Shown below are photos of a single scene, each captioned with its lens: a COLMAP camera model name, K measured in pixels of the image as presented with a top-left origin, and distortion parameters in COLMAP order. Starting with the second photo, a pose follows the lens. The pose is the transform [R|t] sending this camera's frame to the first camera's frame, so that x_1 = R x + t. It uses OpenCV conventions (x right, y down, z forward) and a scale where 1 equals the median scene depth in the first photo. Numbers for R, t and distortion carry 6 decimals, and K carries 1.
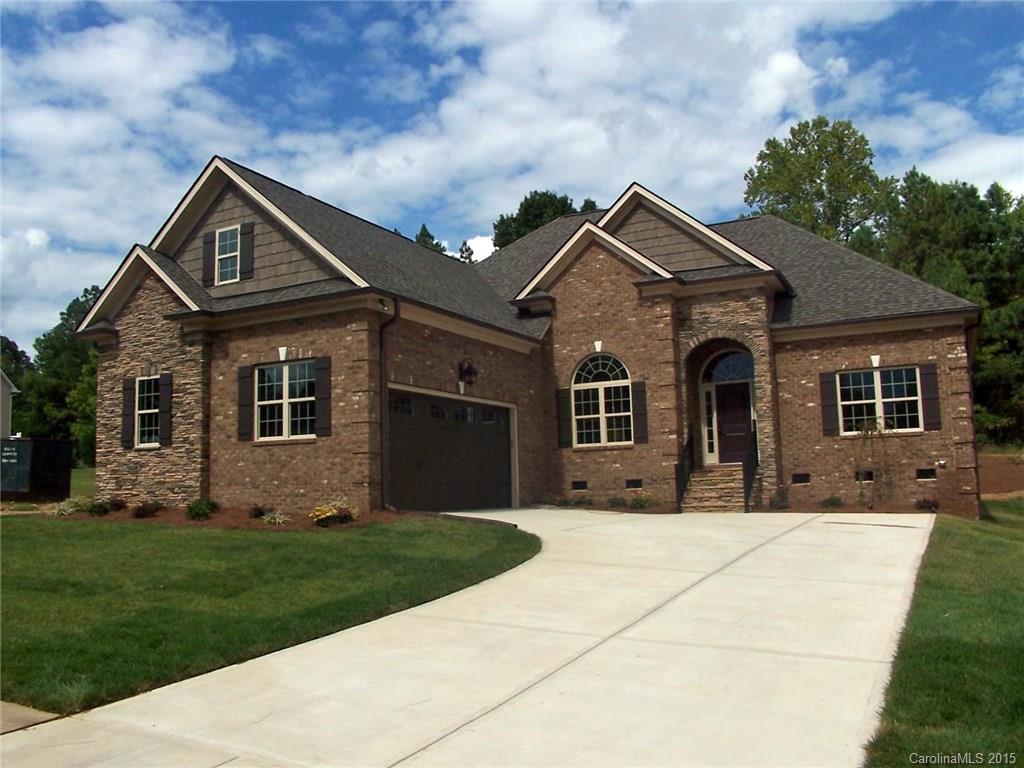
lens RADIAL K [[801.4, 0, 512.0], [0, 801.4, 387.0], [0, 0, 1]] dist [-0.110968, 0.038633]
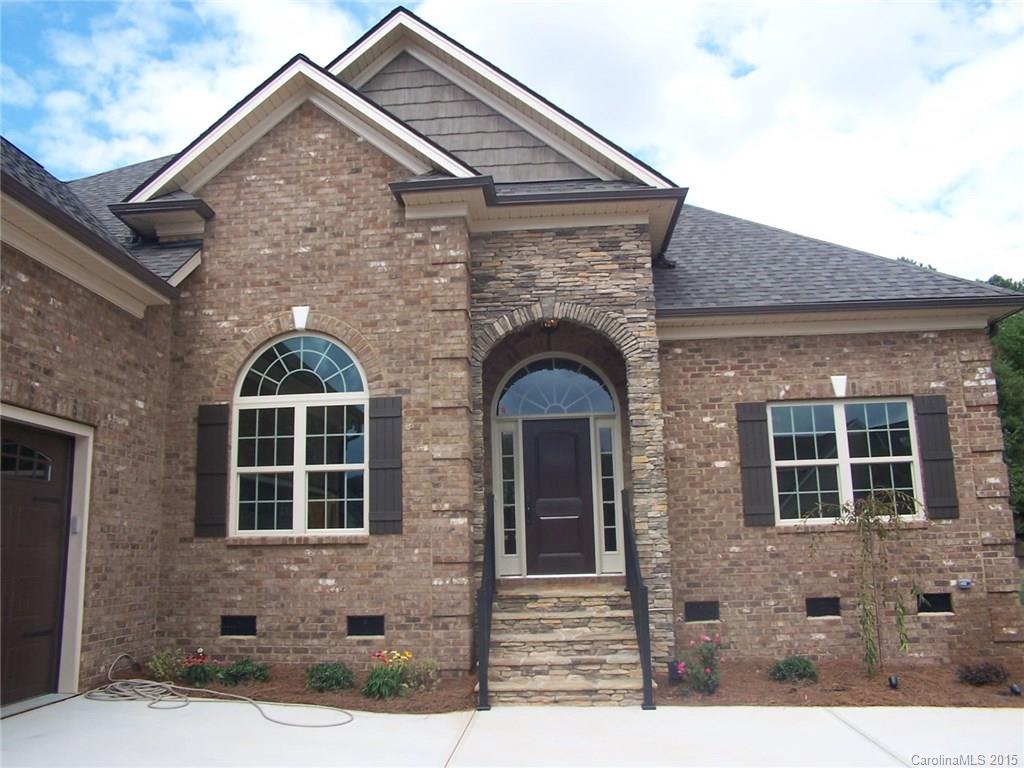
lens RADIAL K [[801.4, 0, 477.1], [0, 801.4, 391.9], [0, 0, 1]] dist [-0.110968, 0.038633]
pose [[0.929783, 0.078399, 0.359662, 0.043189], [-0.049716, 0.994849, -0.088334, 0.028881], [-0.364735, 0.064251, 0.928892, 0.573444]]
